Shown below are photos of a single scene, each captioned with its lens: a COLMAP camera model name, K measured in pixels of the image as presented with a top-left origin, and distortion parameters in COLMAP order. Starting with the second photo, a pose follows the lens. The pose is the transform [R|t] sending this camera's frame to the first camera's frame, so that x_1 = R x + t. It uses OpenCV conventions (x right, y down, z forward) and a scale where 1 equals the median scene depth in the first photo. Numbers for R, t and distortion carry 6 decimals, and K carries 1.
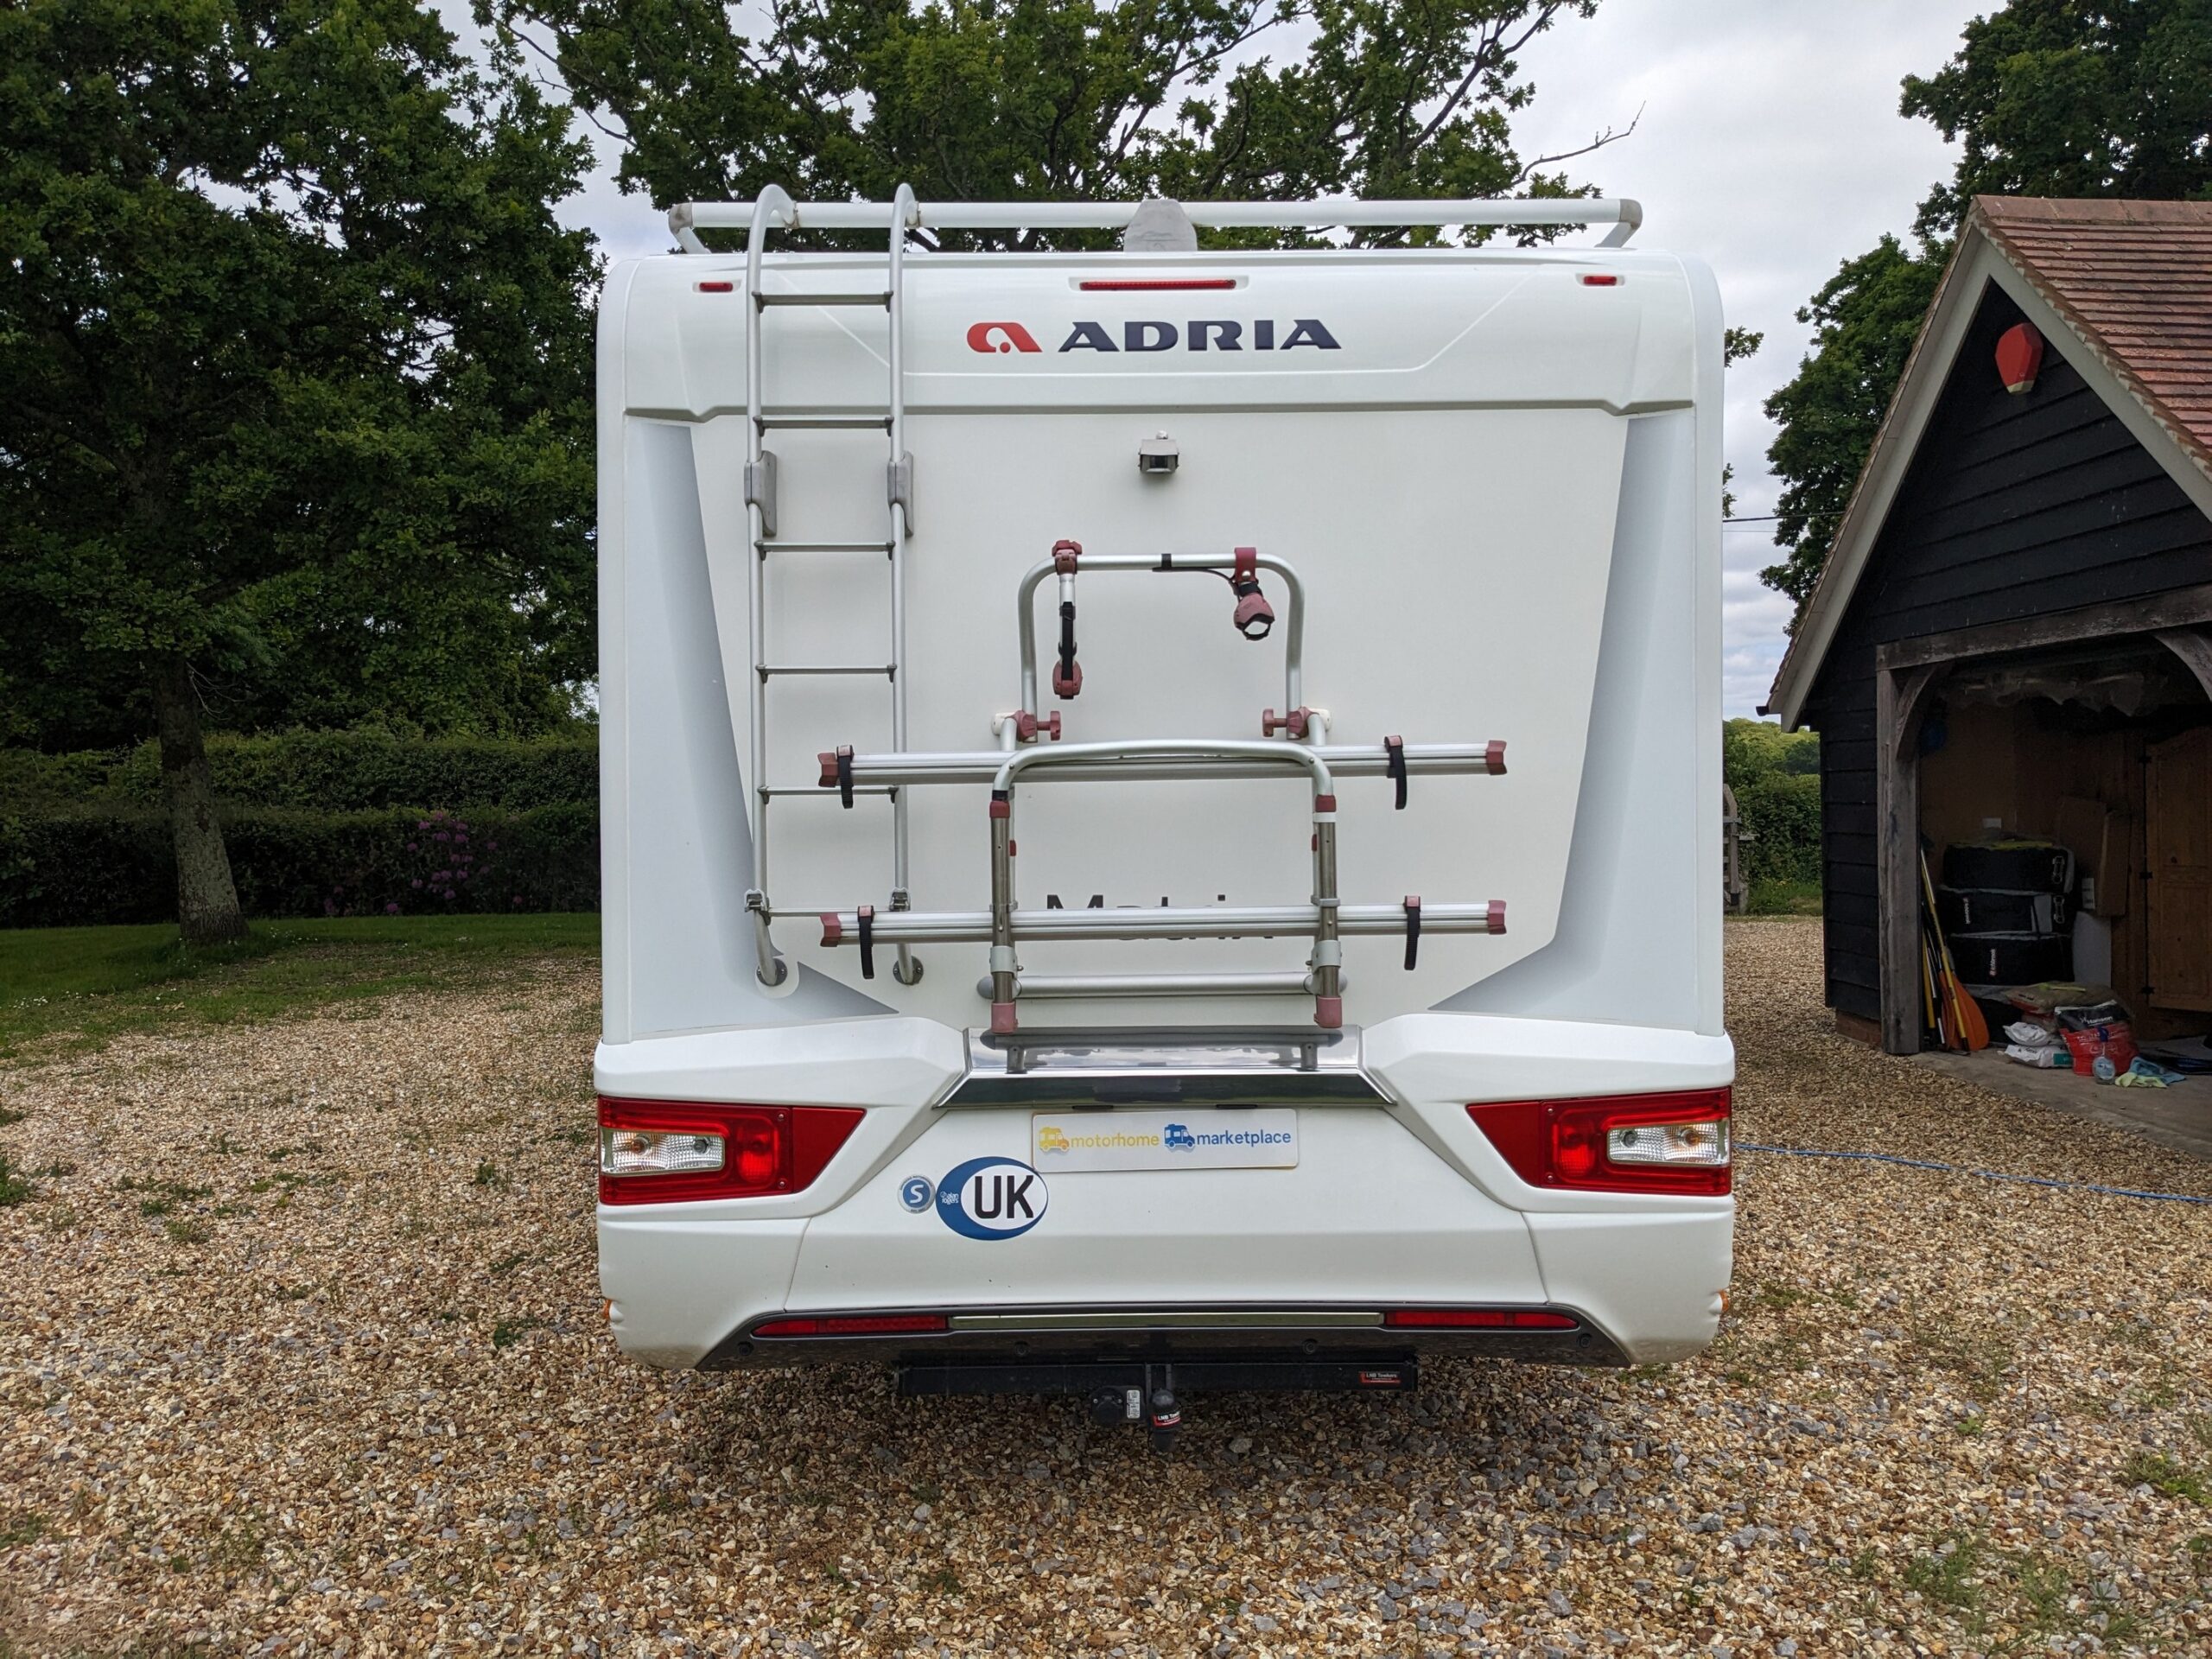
lens RADIAL K [[1763.8, 0, 1107.4], [0, 1763.8, 820.1], [0, 0, 1]] dist [0.047163, -0.063021]
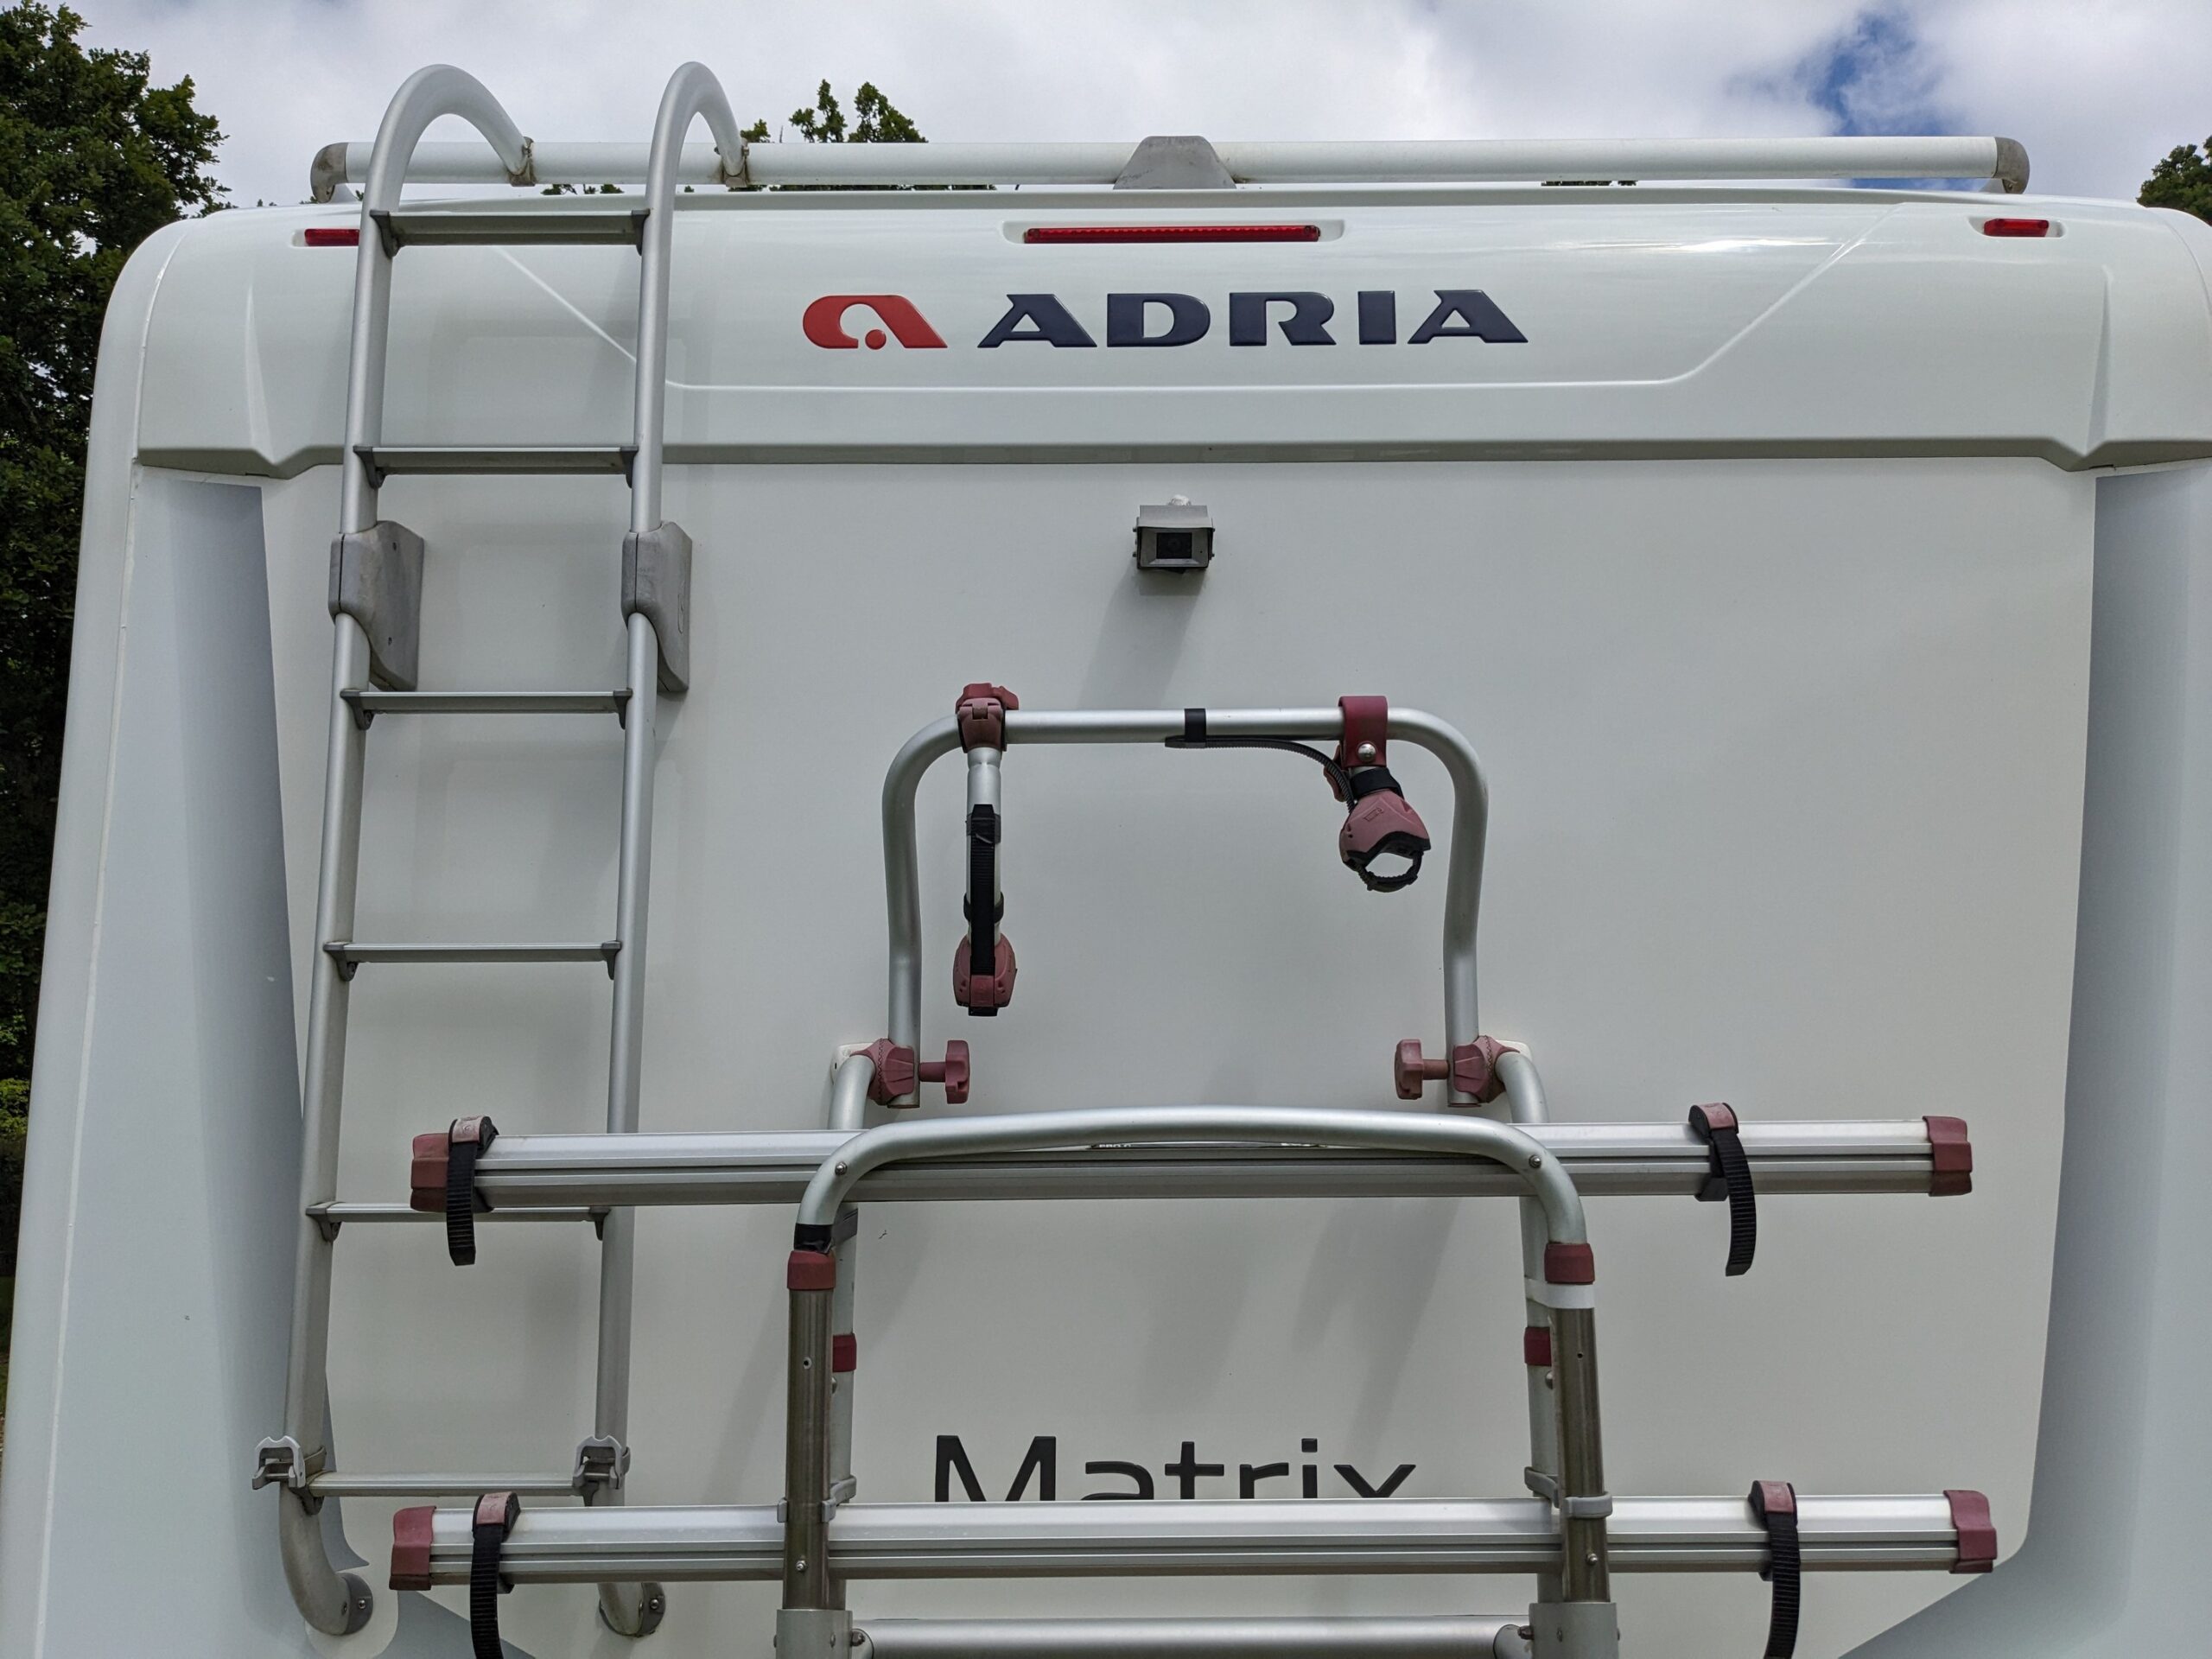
lens RADIAL K [[1763.8, 0, 1072.1], [0, 1763.8, 911.1], [0, 0, 1]] dist [0.047163, -0.063021]
pose [[0.999954, 0.006246, -0.007337, 0.004653], [-0.007176, 0.990880, -0.134559, -0.033124], [0.006430, 0.134606, 0.990878, 0.528218]]
